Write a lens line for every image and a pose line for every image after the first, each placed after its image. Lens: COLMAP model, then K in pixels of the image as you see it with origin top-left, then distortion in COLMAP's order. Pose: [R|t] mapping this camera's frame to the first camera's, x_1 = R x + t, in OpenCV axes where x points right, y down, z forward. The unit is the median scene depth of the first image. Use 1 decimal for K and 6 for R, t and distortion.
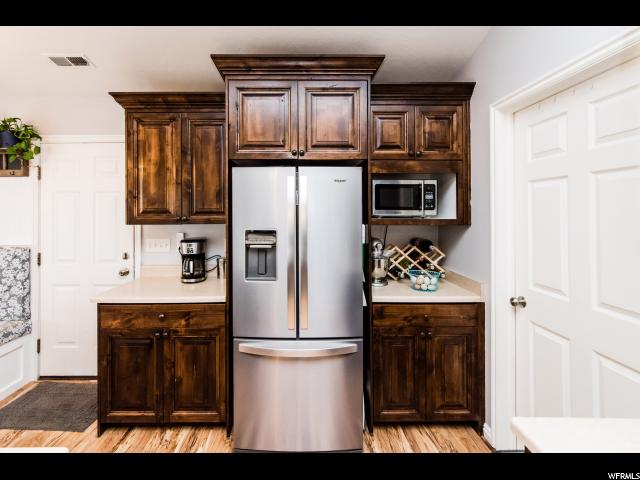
lens RADIAL K [[293.8, 0, 263.6], [0, 293.8, 208.4], [0, 0, 1]] dist [0.000687, 0.000042]
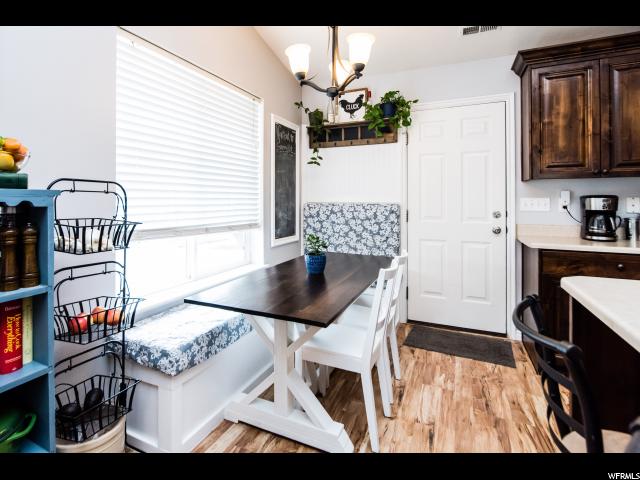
lens RADIAL K [[347.5, 0, 222.9], [0, 347.5, 197.5], [0, 0, 1]] dist [0.000561, -0.000066]
pose [[0.895123, -0.010391, -0.445698, -0.864857], [0.015148, 0.999860, 0.007111, 0.091008], [0.445561, -0.013117, 0.895155, -0.538599]]
